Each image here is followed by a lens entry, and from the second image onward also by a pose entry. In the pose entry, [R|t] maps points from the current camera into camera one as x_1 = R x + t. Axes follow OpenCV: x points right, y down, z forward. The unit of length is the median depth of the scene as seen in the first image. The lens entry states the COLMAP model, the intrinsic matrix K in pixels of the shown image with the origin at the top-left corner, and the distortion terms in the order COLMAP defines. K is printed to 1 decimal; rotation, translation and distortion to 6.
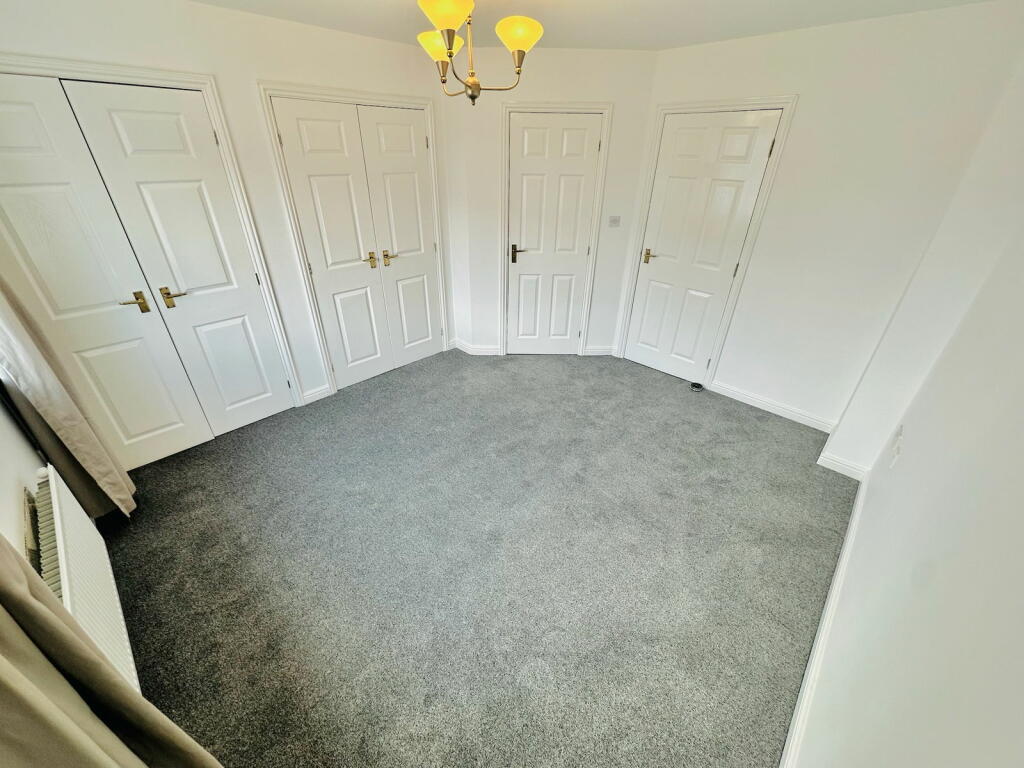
lens RADIAL K [[415.6, 0, 521.1], [0, 415.6, 384.1], [0, 0, 1]] dist [-0.000411, -0.002318]
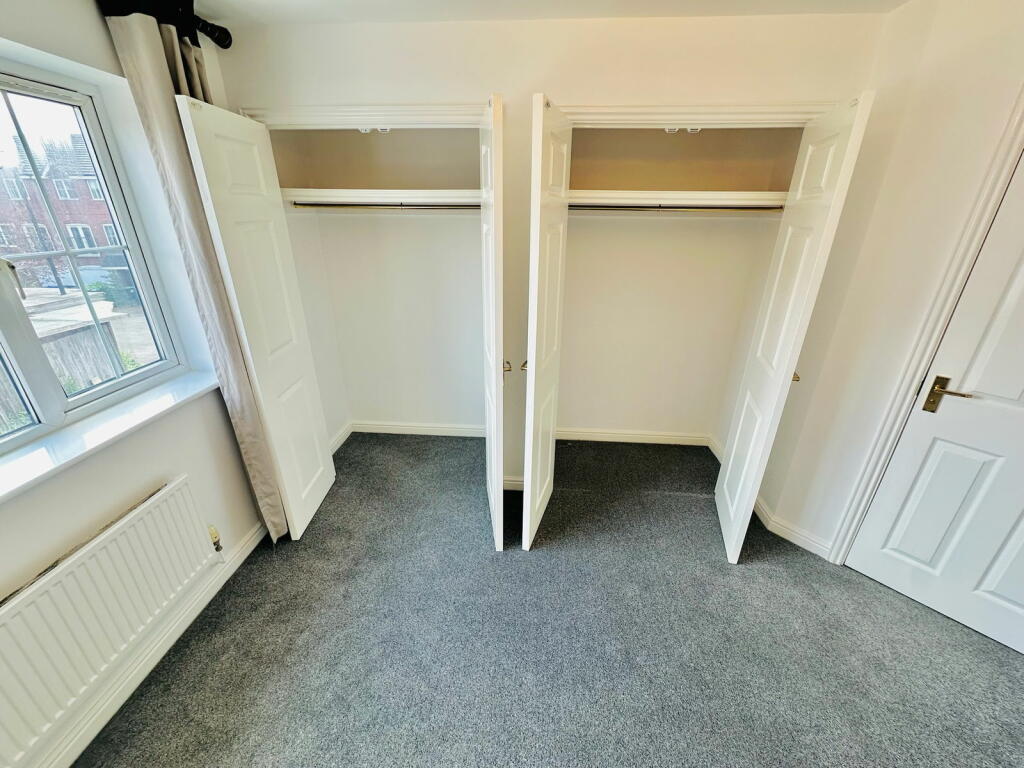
lens RADIAL K [[415.6, 0, 512.1], [0, 415.6, 377.8], [0, 0, 1]] dist [-0.000411, -0.002318]
pose [[0.626159, 0.284755, -0.725837, 0.018427], [-0.382769, 0.923289, 0.032013, -0.171922], [0.679273, 0.257782, 0.687122, 0.368861]]
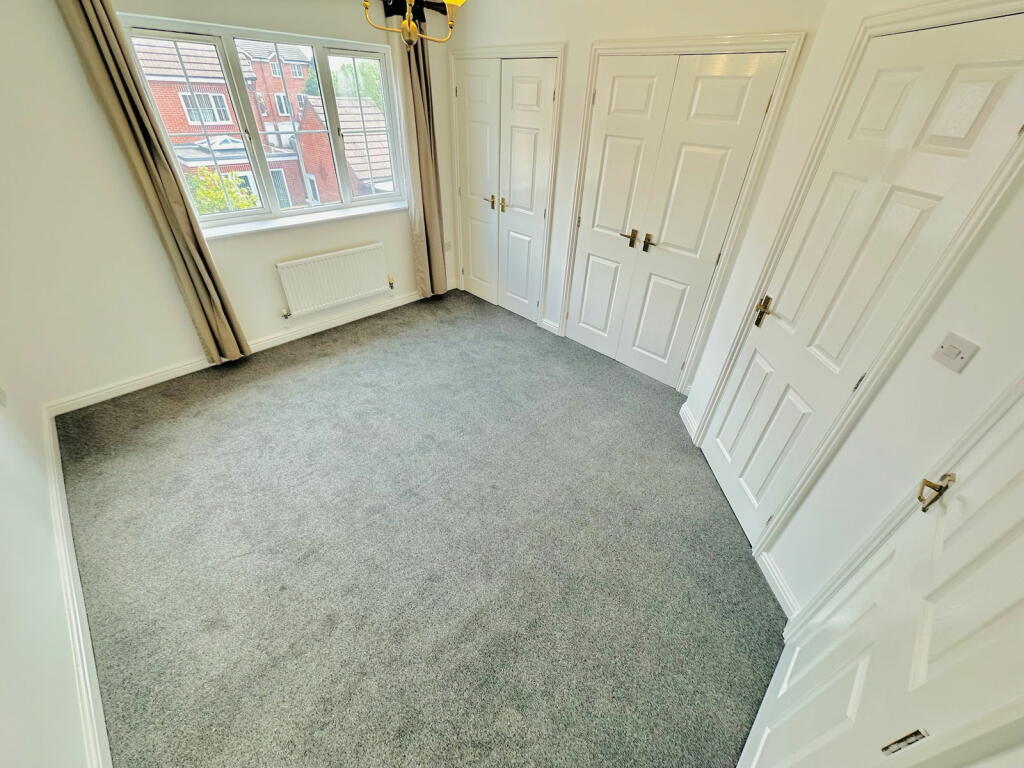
lens RADIAL K [[415.6, 0, 509.7], [0, 415.6, 382.7], [0, 0, 1]] dist [-0.000411, -0.002318]
pose [[-0.052403, 0.552579, -0.831812, 0.542261], [-0.524120, 0.693794, 0.493911, -0.362314], [0.850030, 0.461852, 0.253261, 0.646347]]
